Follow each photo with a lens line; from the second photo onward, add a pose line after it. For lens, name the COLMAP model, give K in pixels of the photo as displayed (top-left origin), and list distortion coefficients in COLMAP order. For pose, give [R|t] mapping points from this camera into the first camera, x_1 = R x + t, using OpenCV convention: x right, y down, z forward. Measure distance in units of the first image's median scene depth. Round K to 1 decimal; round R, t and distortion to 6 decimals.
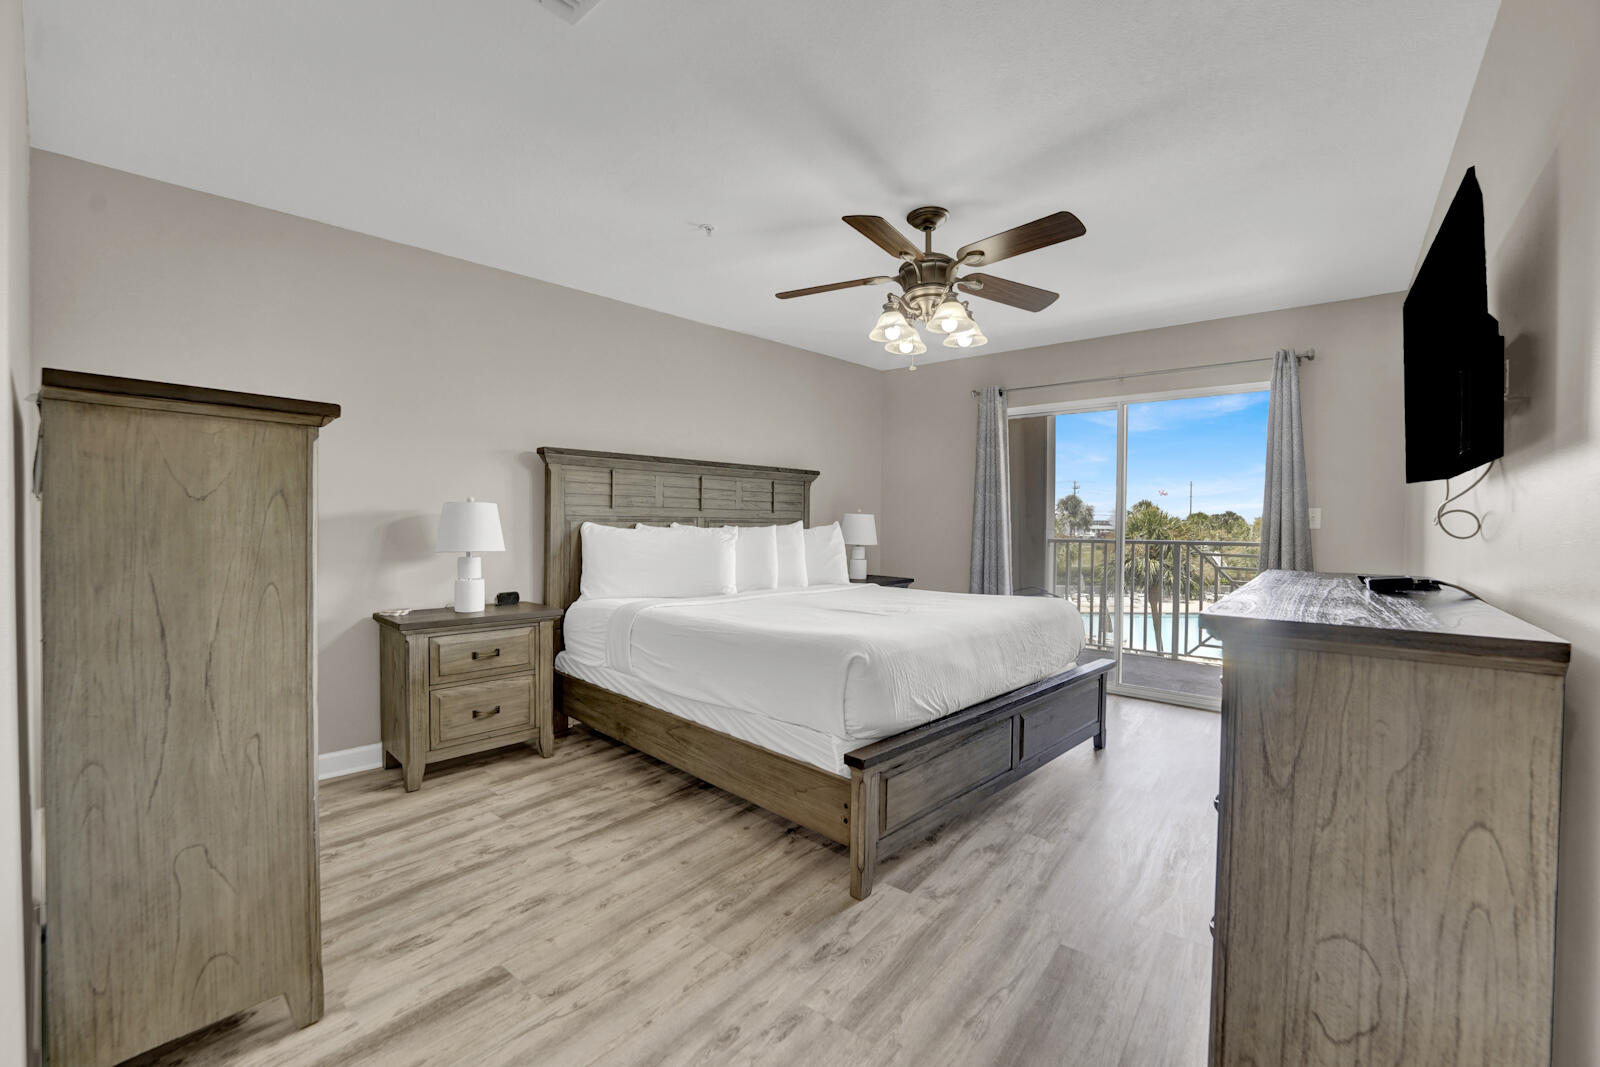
lens RADIAL K [[656.3, 0, 783.7], [0, 656.3, 533.8], [0, 0, 1]] dist [-0.028757, 0.003659]
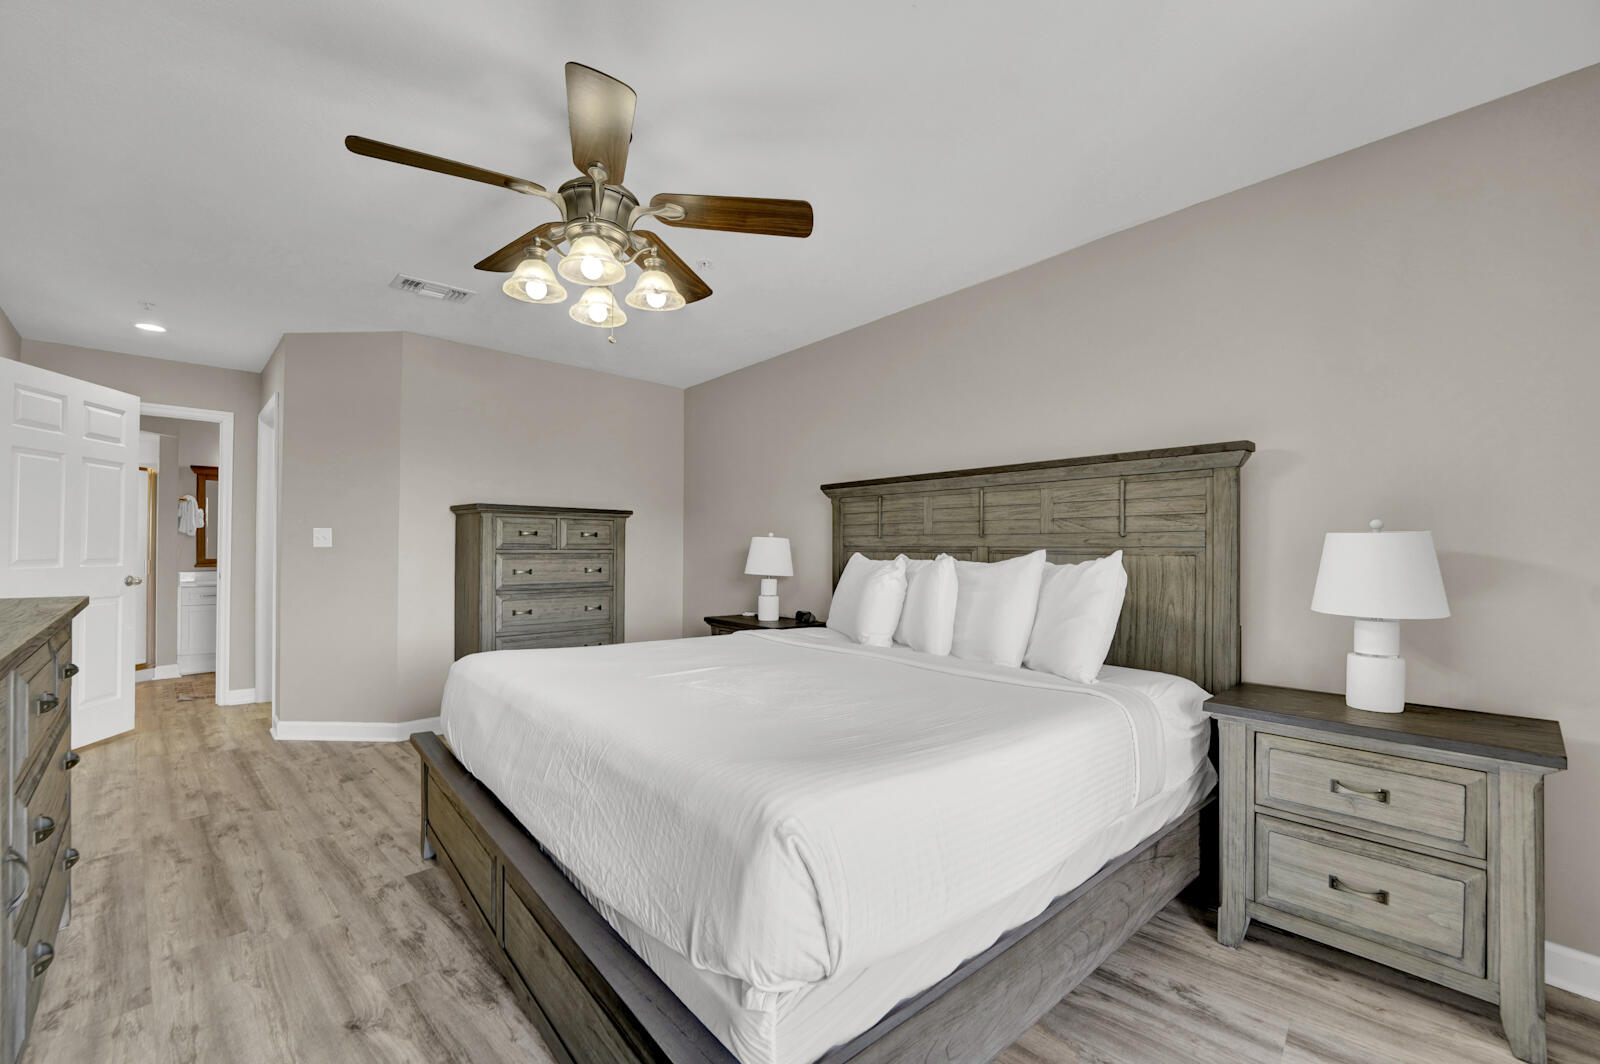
lens RADIAL K [[660.5, 0, 795.5], [0, 660.5, 537.8], [0, 0, 1]] dist [-0.030908, 0.003934]
pose [[-0.088246, -0.026758, -0.995739, 1.113678], [-0.025273, 0.999377, -0.024616, -0.020734], [0.995778, 0.022993, -0.088867, 1.544600]]
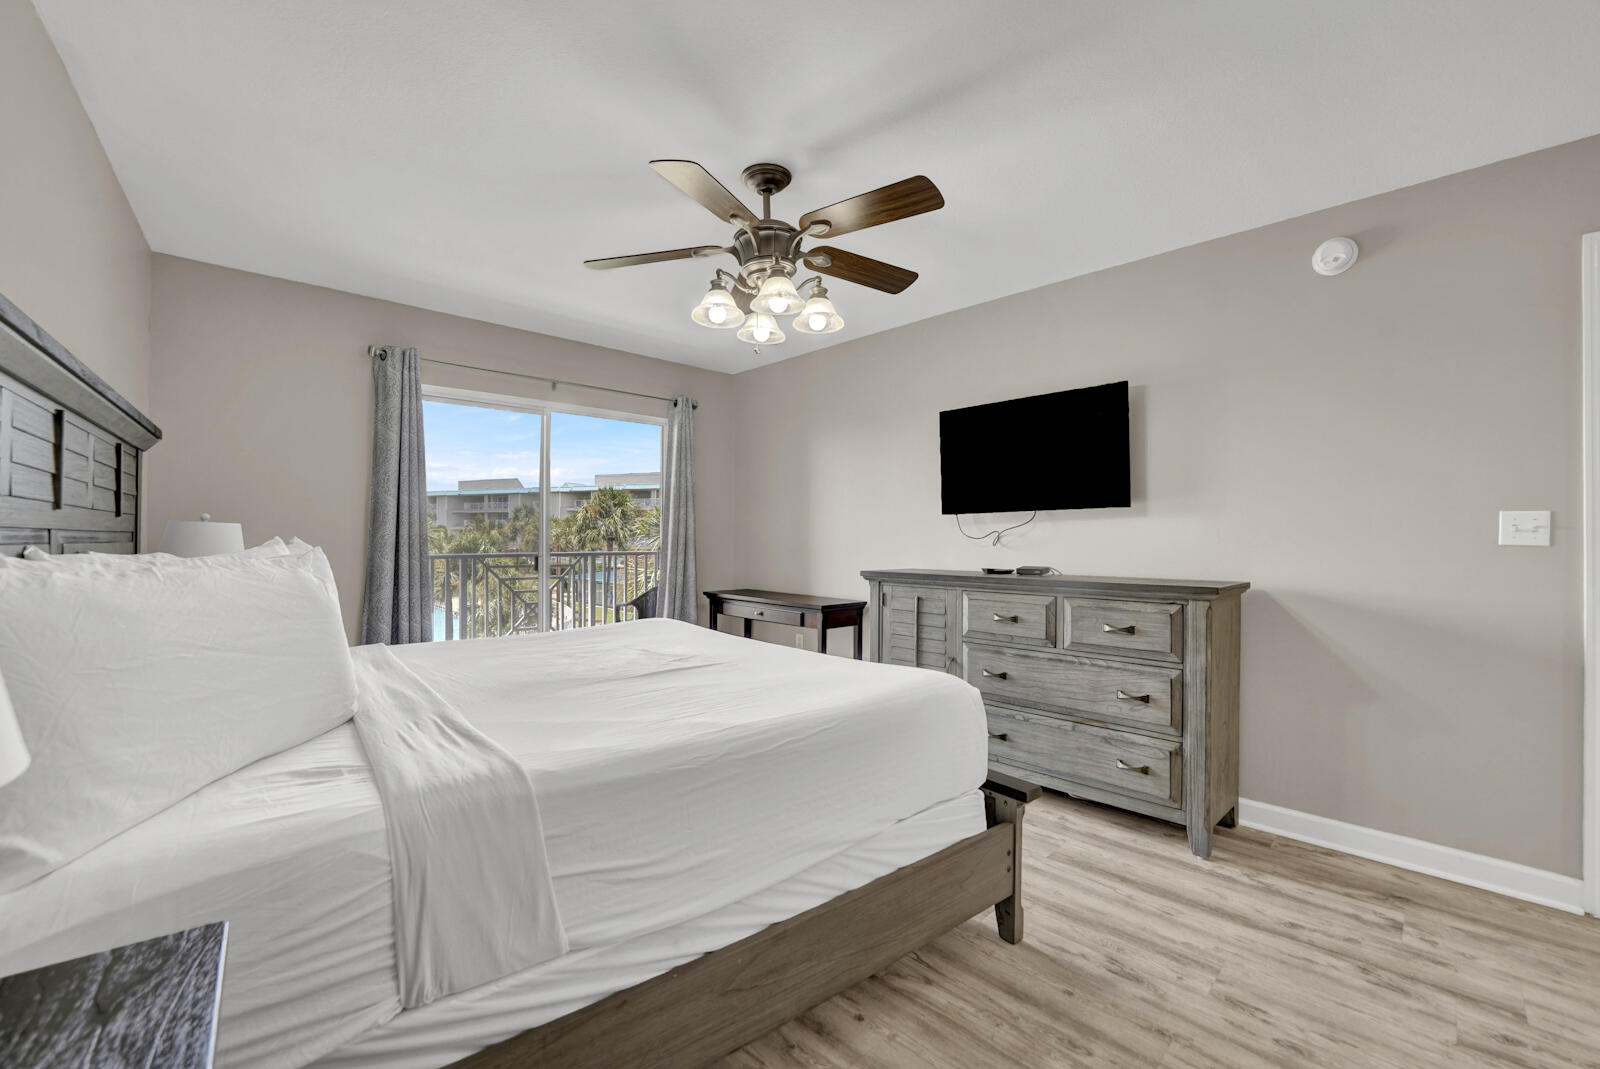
lens RADIAL K [[656.3, 0, 790.9], [0, 656.3, 532.0], [0, 0, 1]] dist [-0.028757, 0.003659]
pose [[0.119948, -0.001038, 0.992780, -0.745924], [0.015428, 0.999881, -0.000819, -0.034806], [-0.992660, 0.015414, 0.119950, 1.041856]]
